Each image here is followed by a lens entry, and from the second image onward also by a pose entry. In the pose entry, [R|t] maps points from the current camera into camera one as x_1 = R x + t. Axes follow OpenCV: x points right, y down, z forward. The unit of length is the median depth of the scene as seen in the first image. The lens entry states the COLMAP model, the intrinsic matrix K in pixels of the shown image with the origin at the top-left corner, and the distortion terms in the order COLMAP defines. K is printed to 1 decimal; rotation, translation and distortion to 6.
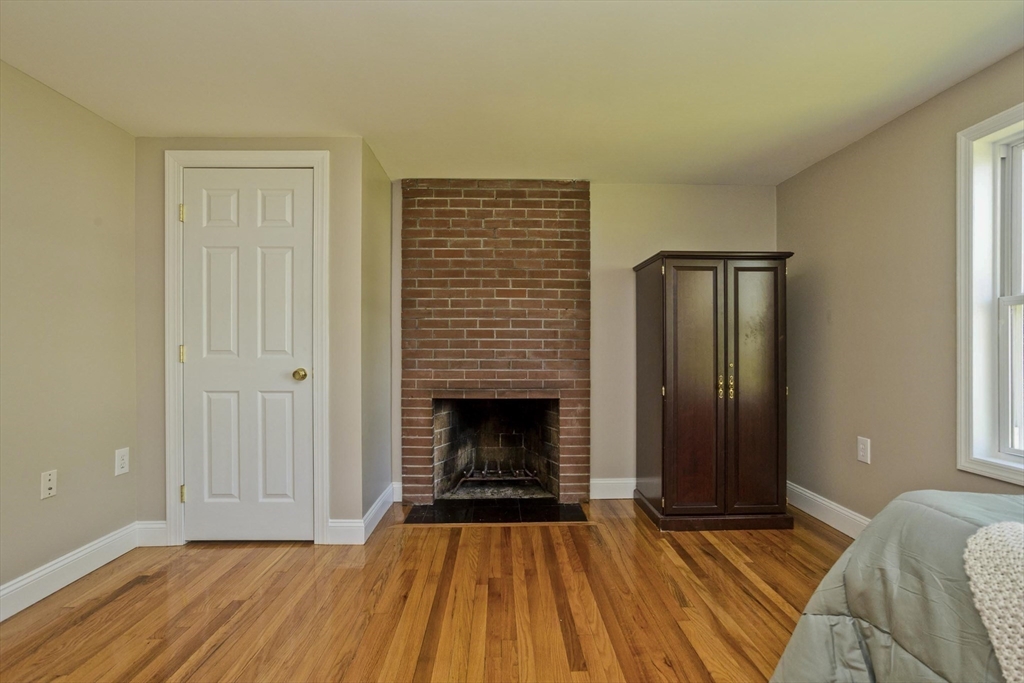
lens RADIAL K [[505.4, 0, 528.1], [0, 505.4, 347.3], [0, 0, 1]] dist [-0.042626, 0.024238]
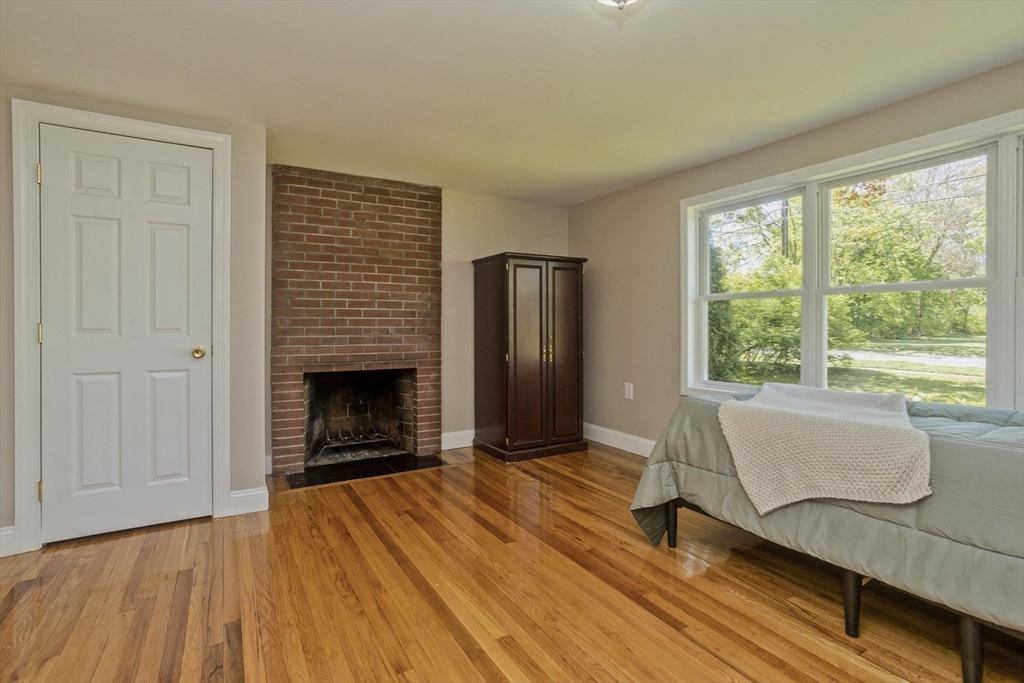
lens RADIAL K [[505.4, 0, 538.0], [0, 505.4, 324.1], [0, 0, 1]] dist [-0.042626, 0.024238]
pose [[0.862604, -0.001845, 0.505877, -0.332974], [0.002442, 0.999997, -0.000518, -0.000471], [-0.505875, 0.001682, 0.862605, -0.190661]]
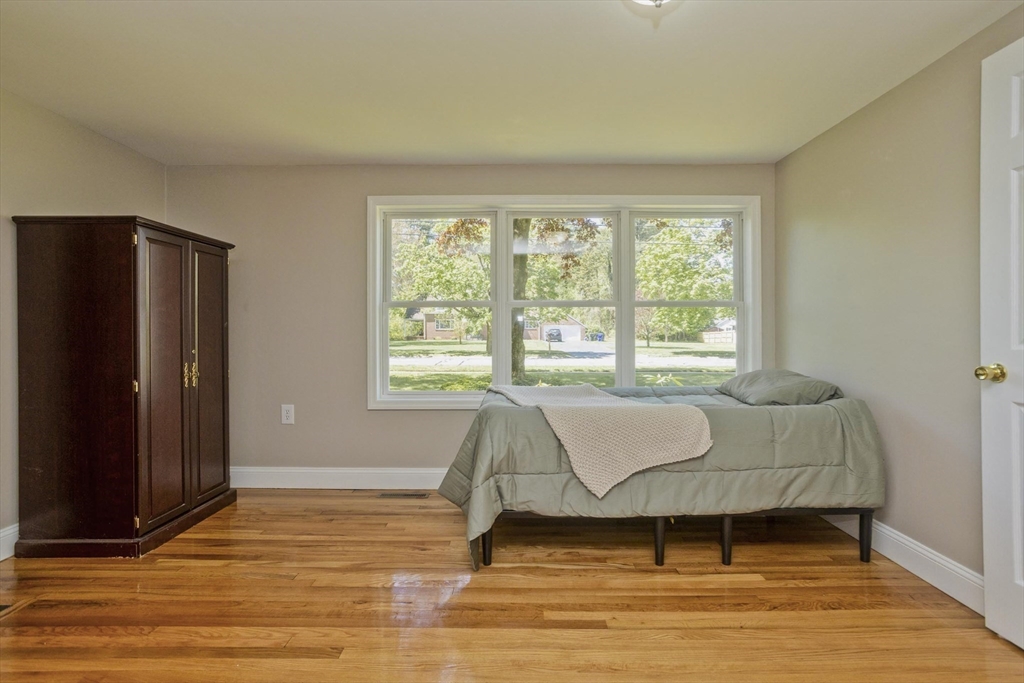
lens RADIAL K [[488.8, 0, 512.9], [0, 488.8, 335.6], [0, 0, 1]] dist [-0.017858, 0.009949]
pose [[0.047286, -0.007465, 0.998853, -0.489062], [0.007536, 0.999946, 0.007117, 0.003013], [-0.998853, 0.007191, 0.047340, 0.345554]]
